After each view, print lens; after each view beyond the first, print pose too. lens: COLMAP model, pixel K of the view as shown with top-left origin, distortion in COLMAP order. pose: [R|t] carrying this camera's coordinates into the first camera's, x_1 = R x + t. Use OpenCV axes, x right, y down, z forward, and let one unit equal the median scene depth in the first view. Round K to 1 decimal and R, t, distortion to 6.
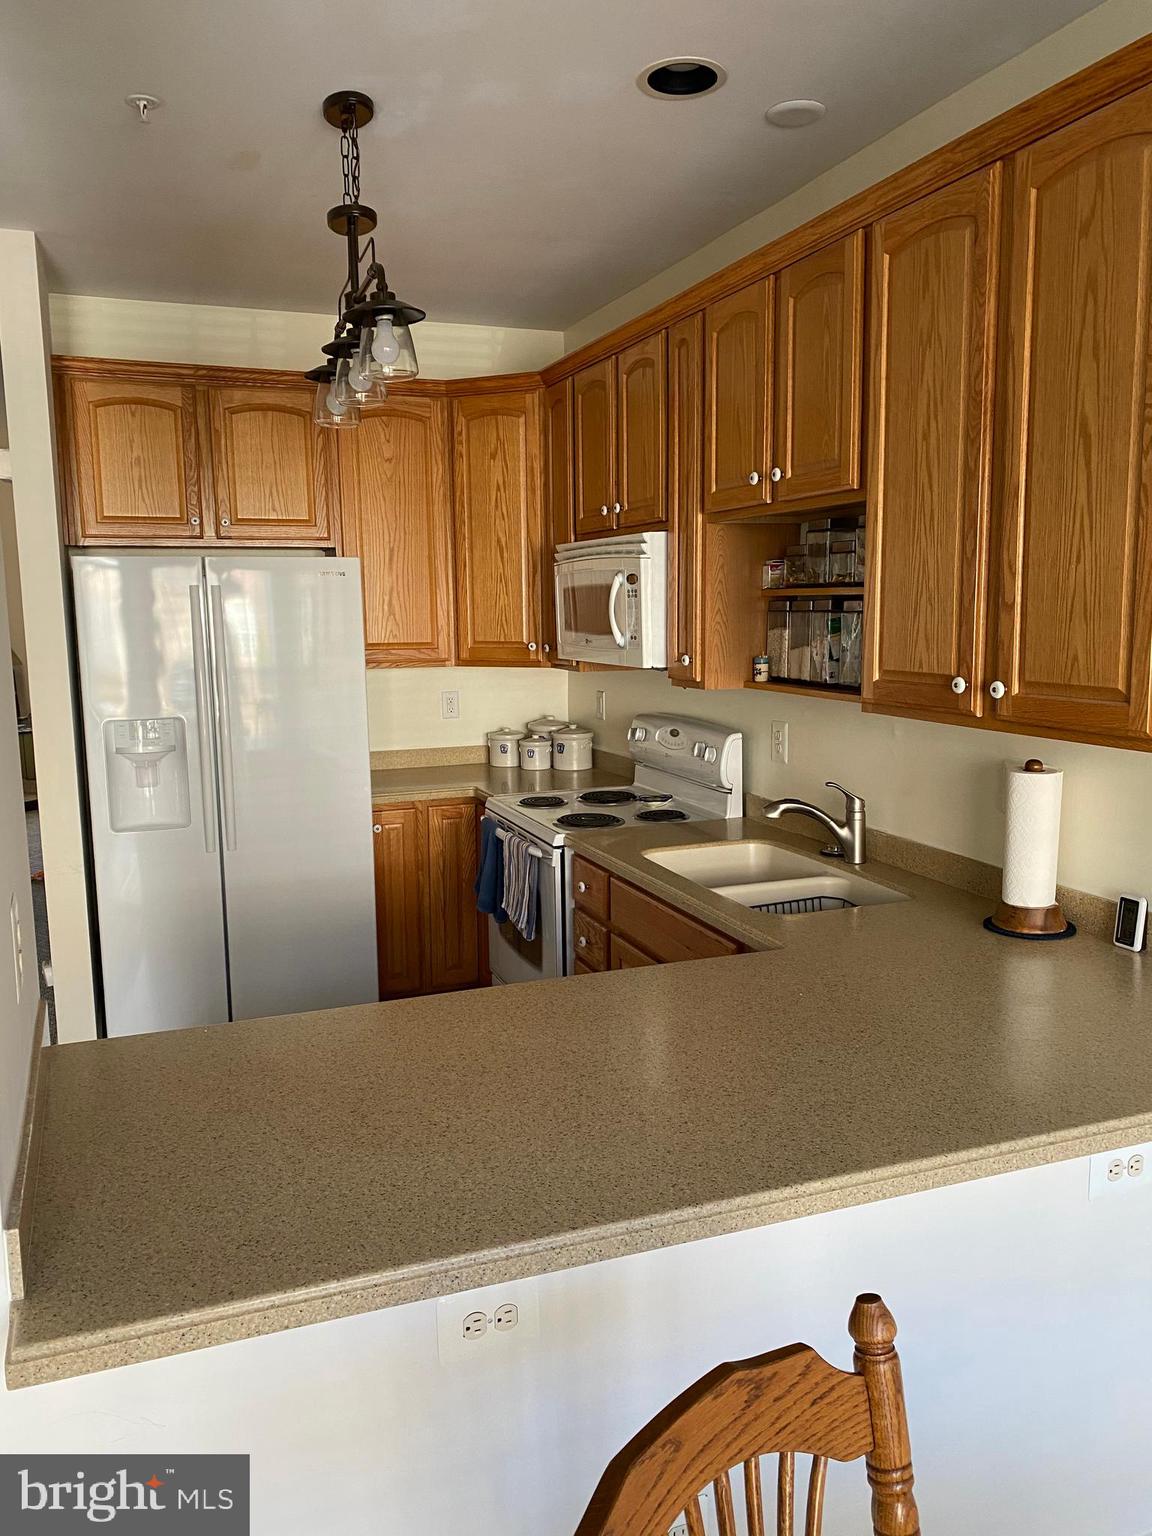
lens RADIAL K [[1169.4, 0, 576.3], [0, 1169.4, 767.3], [0, 0, 1]] dist [0.034326, -0.011908]
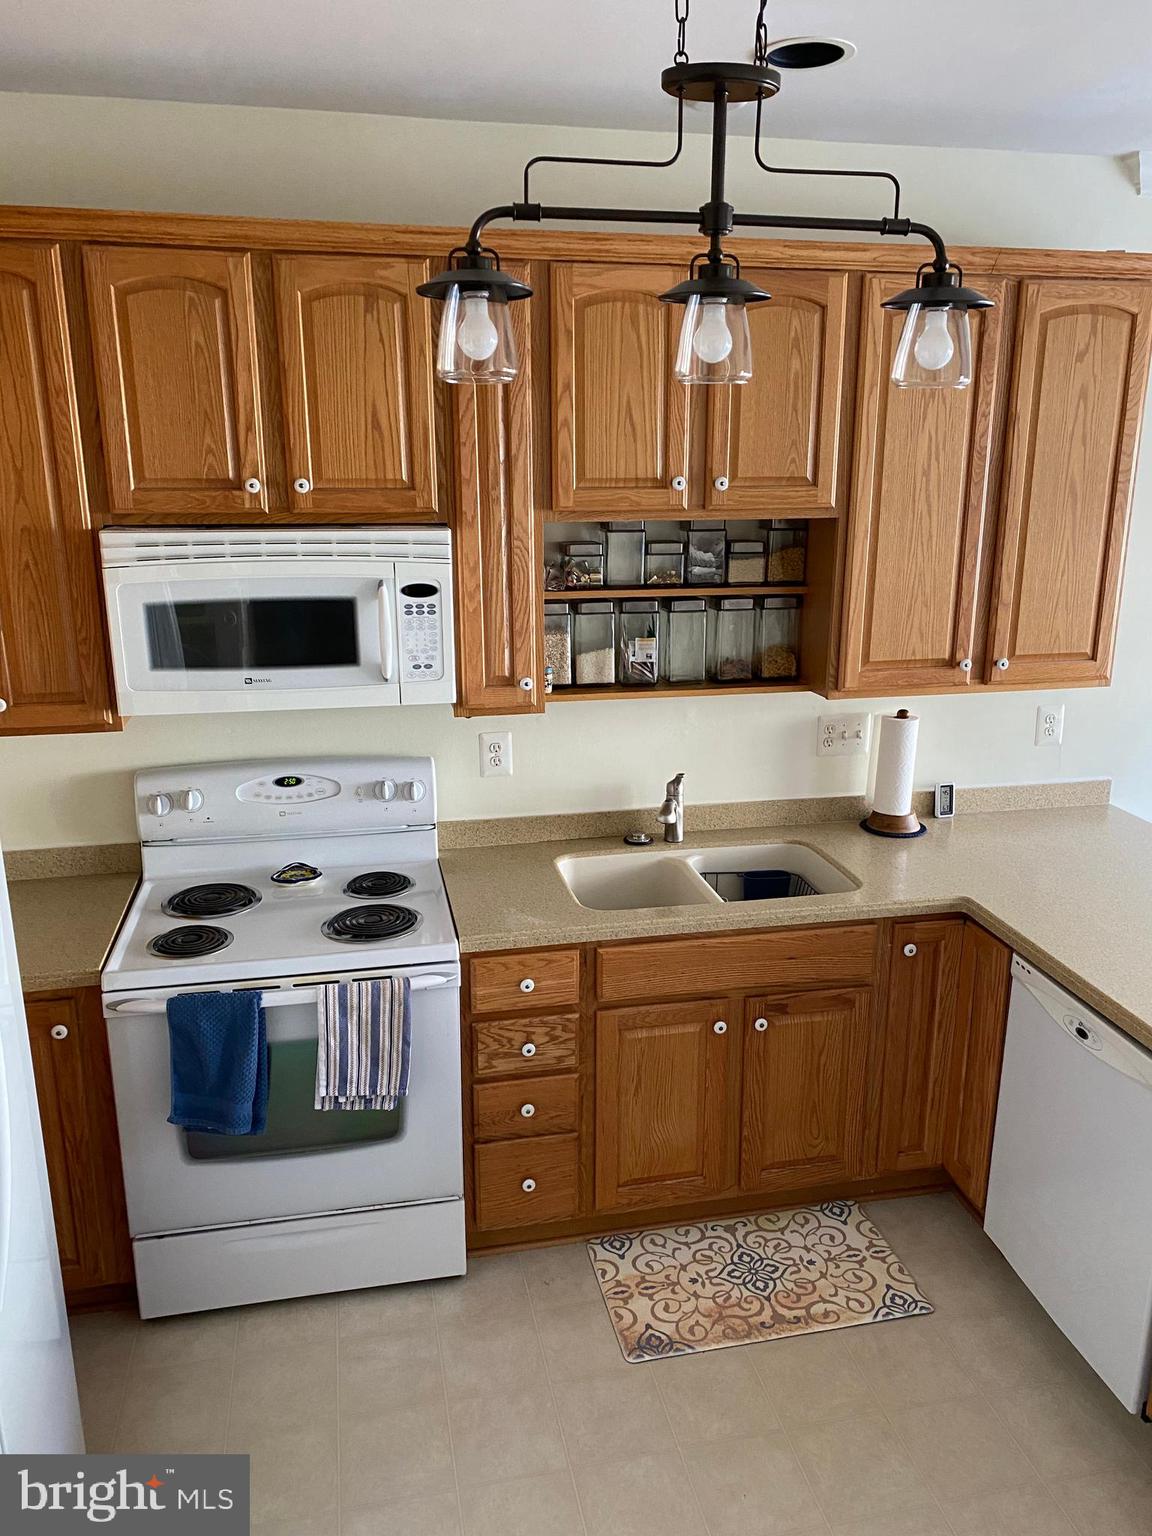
lens RADIAL K [[1169.4, 0, 580.8], [0, 1169.4, 765.8], [0, 0, 1]] dist [0.034326, -0.011908]
pose [[0.152827, -0.245804, 0.957196, -1.037382], [0.139122, 0.964280, 0.225410, -0.316148], [-0.978411, 0.098718, 0.181565, 1.170073]]
